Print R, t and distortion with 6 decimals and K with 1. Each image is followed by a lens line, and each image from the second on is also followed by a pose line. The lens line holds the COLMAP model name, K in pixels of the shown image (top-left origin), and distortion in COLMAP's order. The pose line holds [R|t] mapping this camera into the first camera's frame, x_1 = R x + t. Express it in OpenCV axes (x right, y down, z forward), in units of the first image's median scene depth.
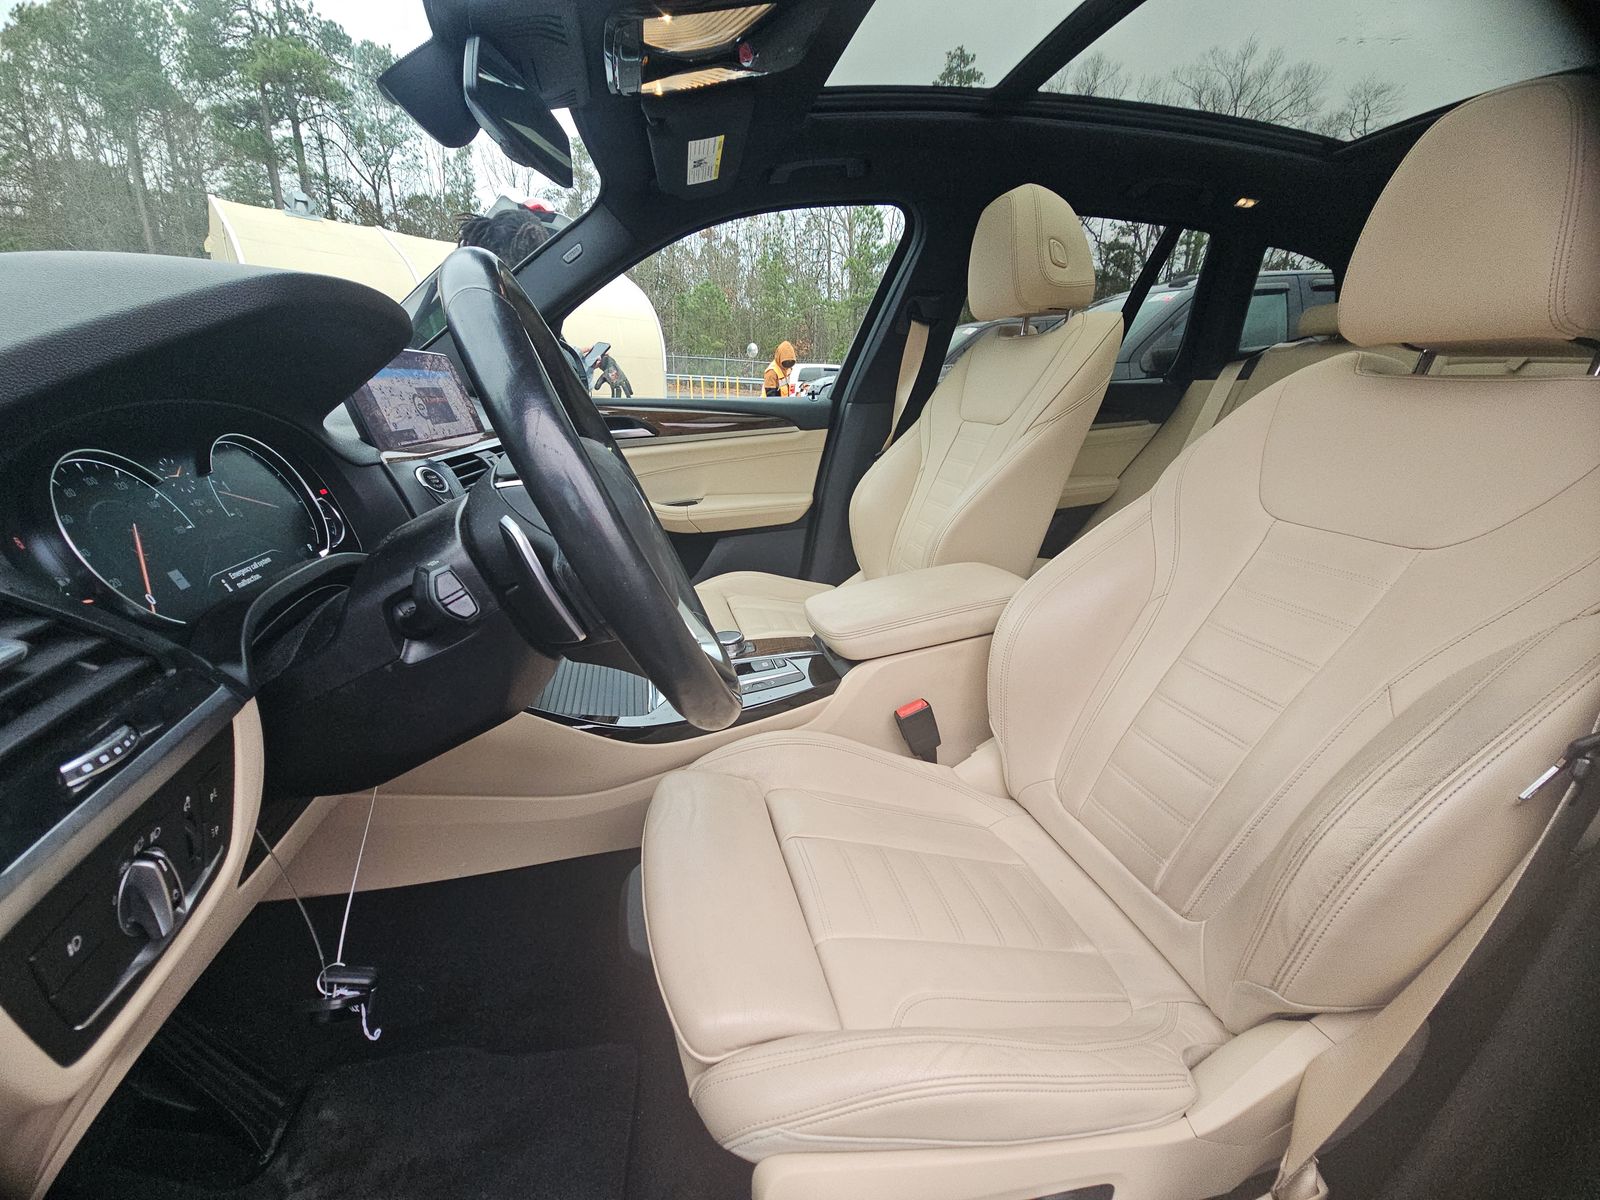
lens RADIAL K [[638.7, 0, 800.0], [0, 638.7, 600.0], [0, 0, 1]] dist [0.018495, -0.014938]
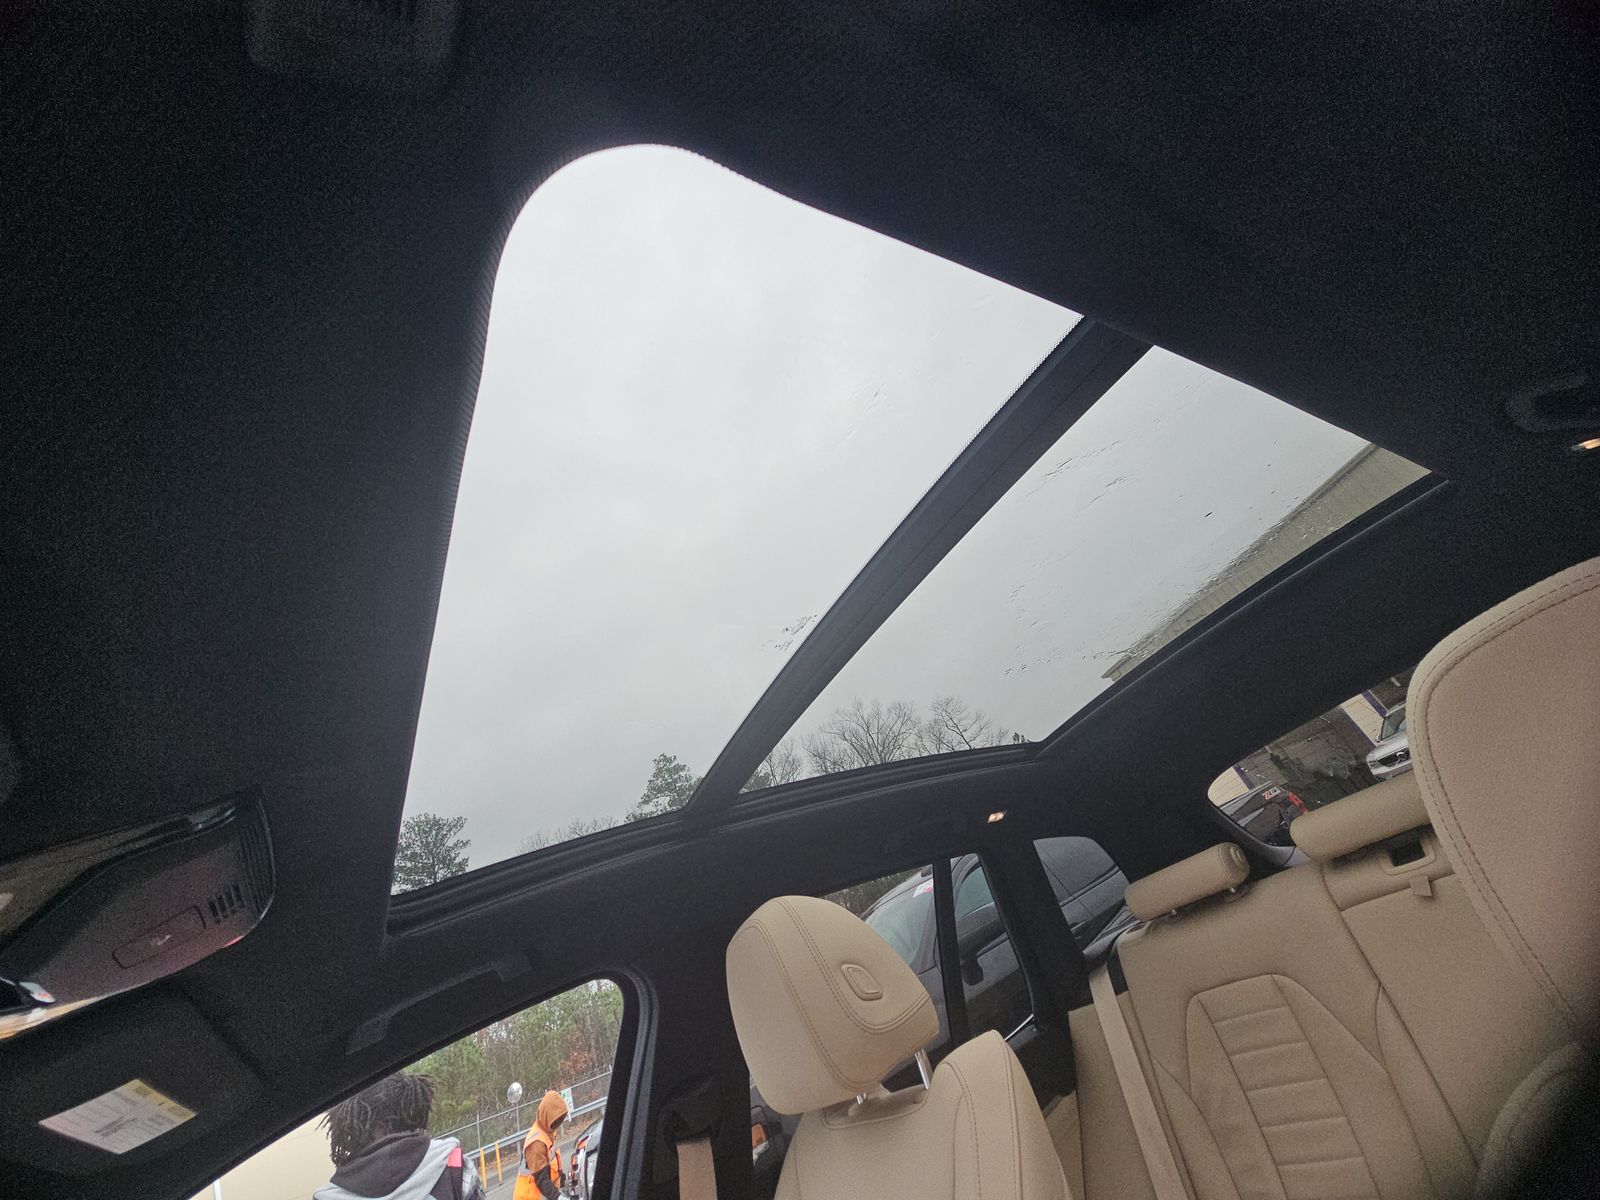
lens RADIAL K [[638.7, 0, 800.0], [0, 638.7, 600.0], [0, 0, 1]] dist [0.018495, -0.014938]
pose [[0.893862, -0.151684, 0.421905, 0.109365], [0.431008, 0.549866, -0.715458, -0.257419], [-0.123467, 0.821365, 0.556881, 0.275219]]
